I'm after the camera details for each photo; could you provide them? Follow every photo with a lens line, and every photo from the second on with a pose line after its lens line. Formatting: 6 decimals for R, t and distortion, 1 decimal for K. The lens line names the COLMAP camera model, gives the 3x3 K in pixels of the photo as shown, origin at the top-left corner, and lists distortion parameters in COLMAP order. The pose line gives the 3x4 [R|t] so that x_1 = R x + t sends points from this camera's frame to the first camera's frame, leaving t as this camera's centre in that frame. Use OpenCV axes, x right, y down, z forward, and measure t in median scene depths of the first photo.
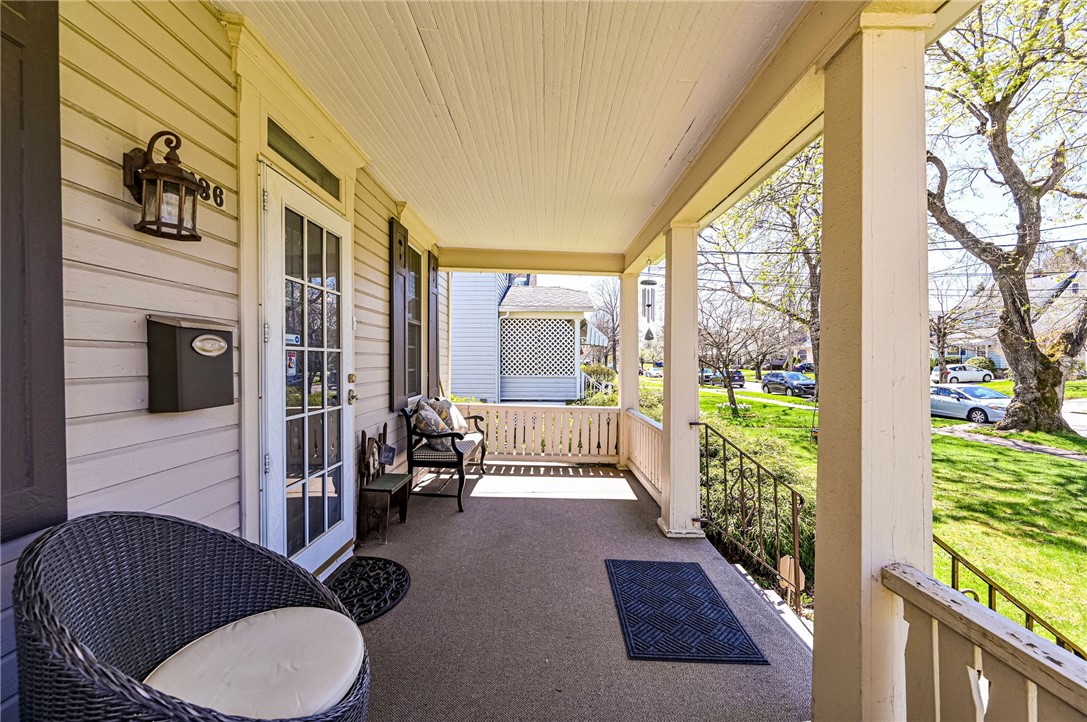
lens RADIAL K [[432.0, 0, 552.9], [0, 432.0, 362.2], [0, 0, 1]] dist [-0.000709, 0.000062]
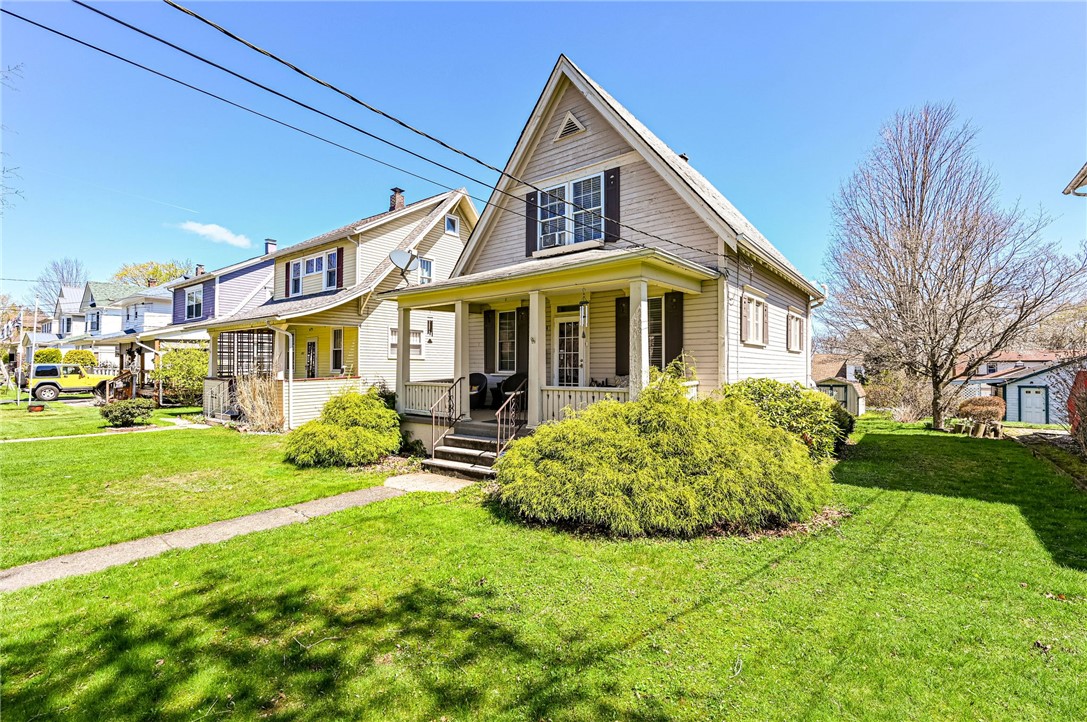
lens RADIAL K [[480.1, 0, 539.7], [0, 480.1, 362.4], [0, 0, 1]] dist [-0.003141, 0.000529]
pose [[-0.654178, -0.016736, -0.756156, 2.266245], [-0.009442, 0.999858, -0.013962, 0.092604], [0.756282, -0.001994, -0.654243, 2.790849]]
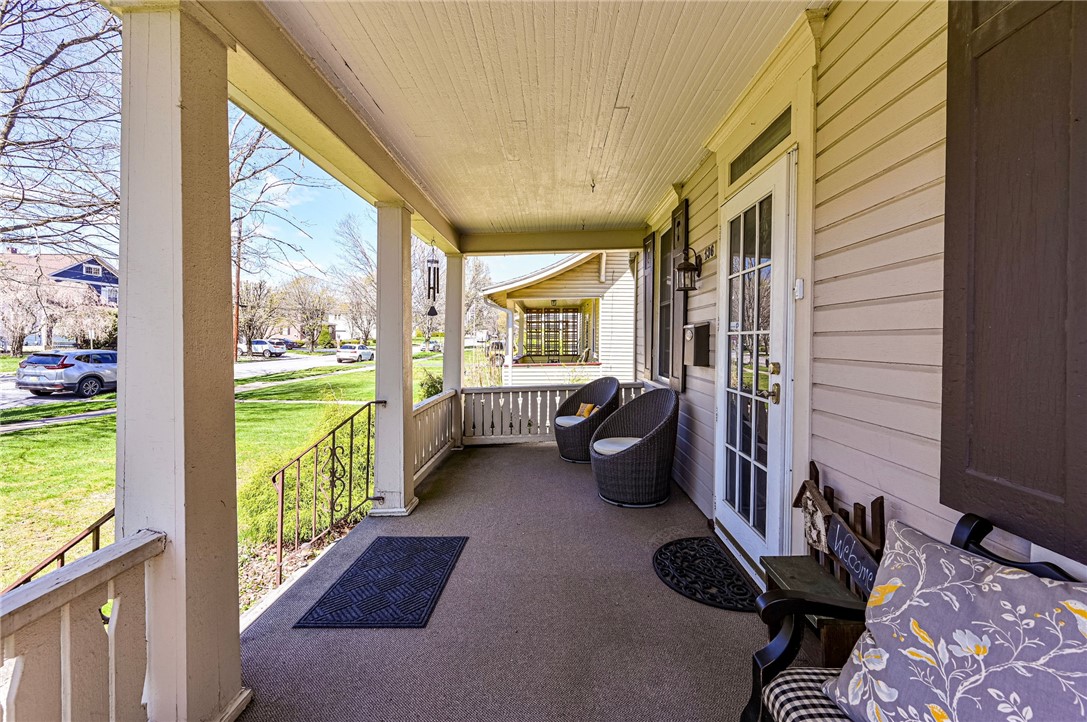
lens RADIAL K [[432.0, 0, 544.7], [0, 432.0, 343.9], [0, 0, 1]] dist [-0.000709, 0.000062]
pose [[-0.999002, -0.016166, 0.041628, -0.085692], [-0.015578, 0.999775, 0.014424, -0.008274], [-0.041852, 0.013761, -0.999029, 1.513009]]
